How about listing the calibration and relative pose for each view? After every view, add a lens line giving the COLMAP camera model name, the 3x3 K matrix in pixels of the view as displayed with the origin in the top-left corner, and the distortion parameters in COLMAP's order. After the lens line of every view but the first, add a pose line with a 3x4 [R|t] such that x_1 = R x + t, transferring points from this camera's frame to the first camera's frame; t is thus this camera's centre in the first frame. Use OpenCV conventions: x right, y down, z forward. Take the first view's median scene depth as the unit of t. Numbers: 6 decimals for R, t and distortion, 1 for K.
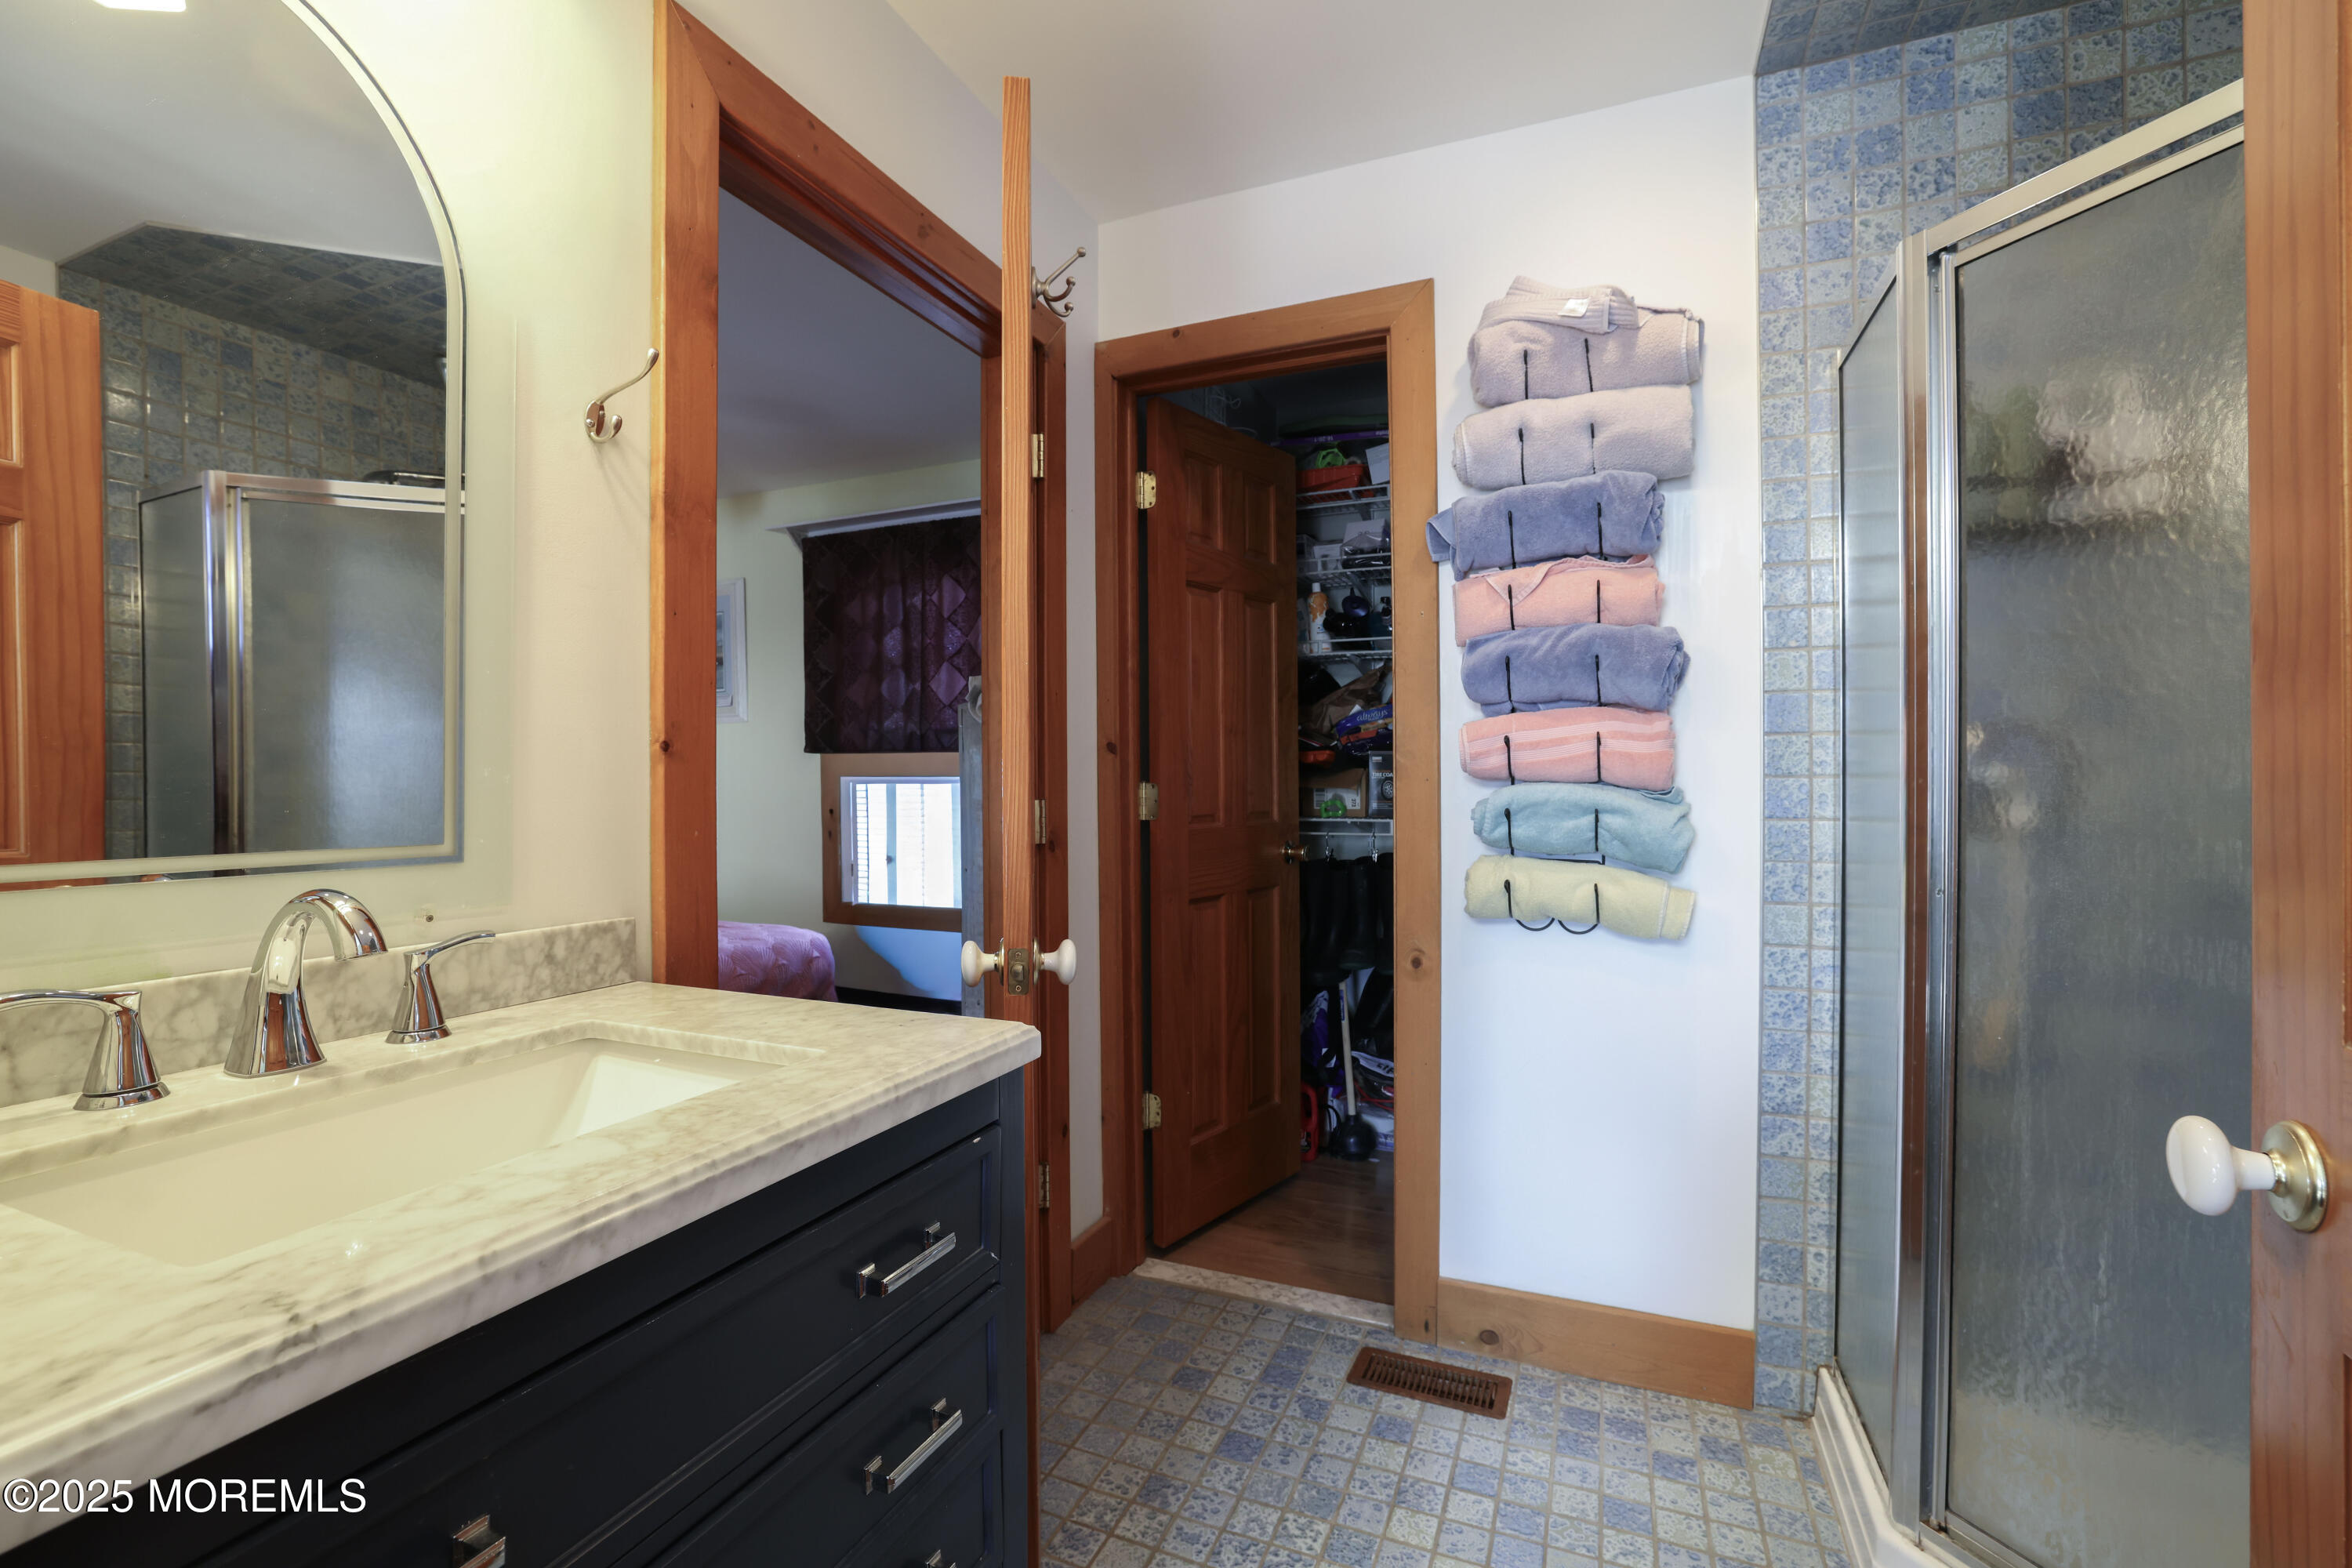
lens RADIAL K [[1007.4, 0, 1176.7], [0, 1007.4, 777.4], [0, 0, 1]] dist [-0.048295, 0.018762]
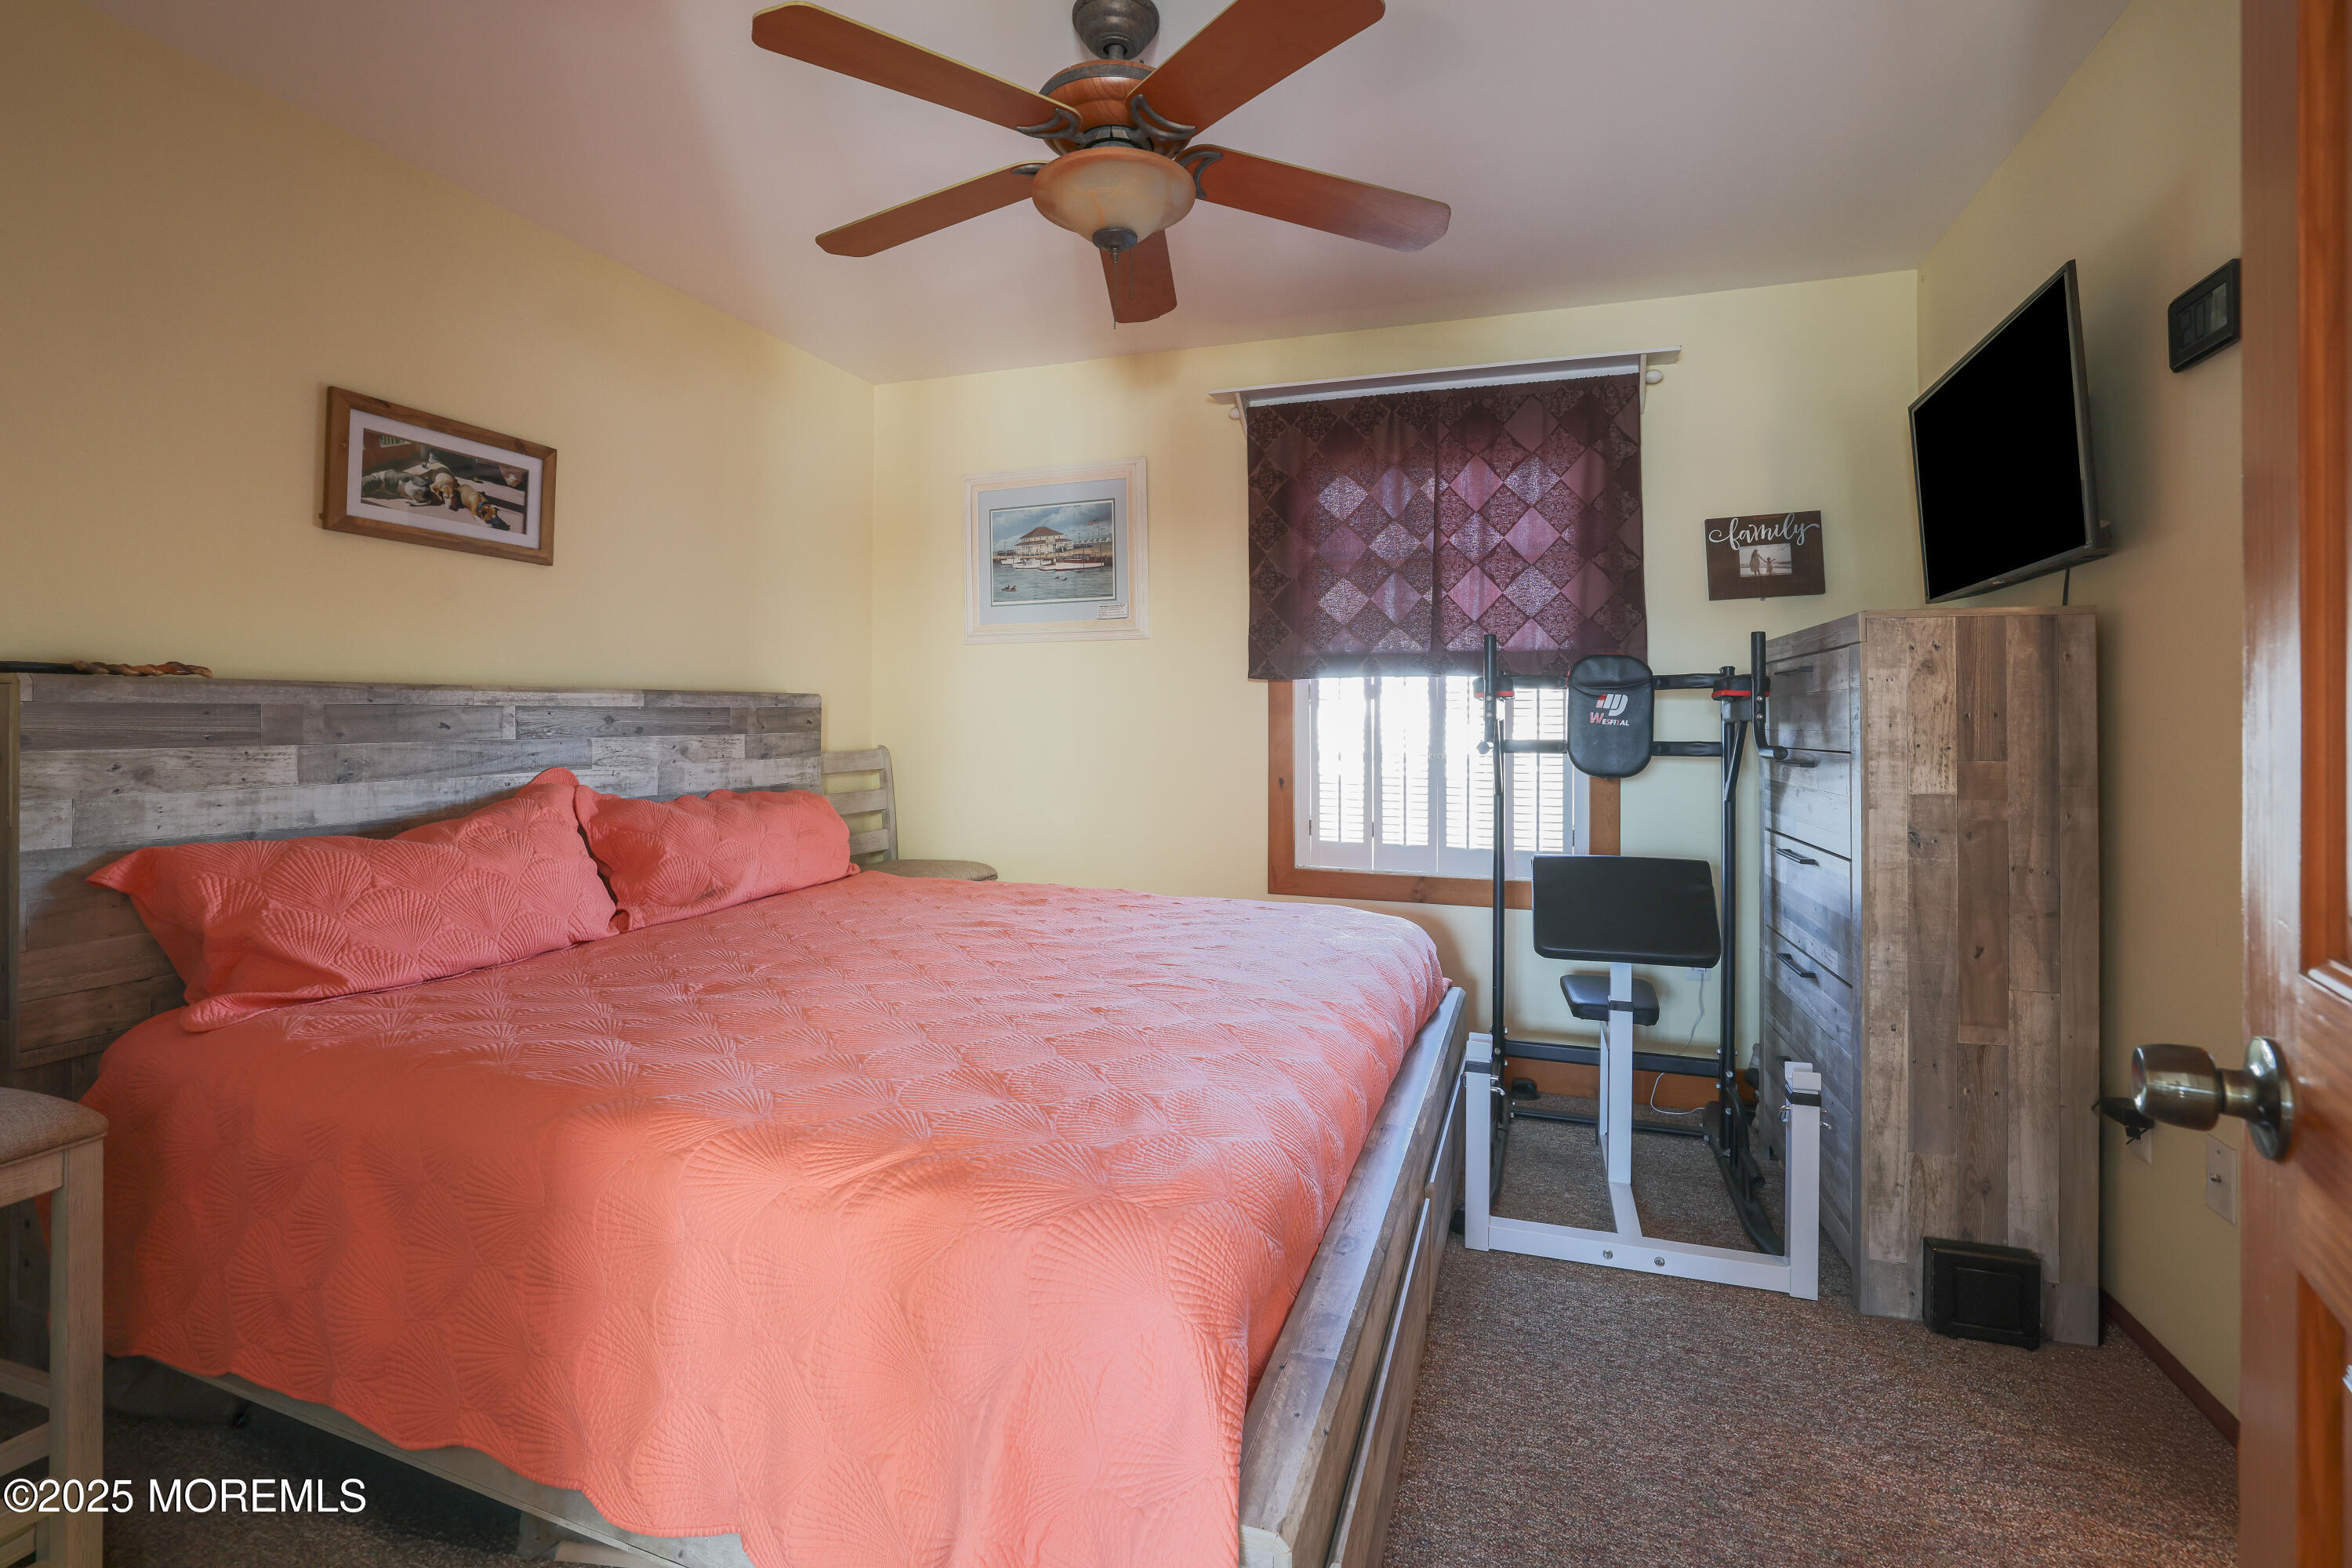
lens RADIAL K [[1021.8, 0, 1179.9], [0, 1021.8, 729.0], [0, 0, 1]] dist [-0.056940, 0.020857]
pose [[0.998807, 0.012254, 0.047277, -0.471898], [-0.012470, 0.999913, 0.004276, 0.012028], [-0.047221, -0.004861, 0.998873, 0.200463]]
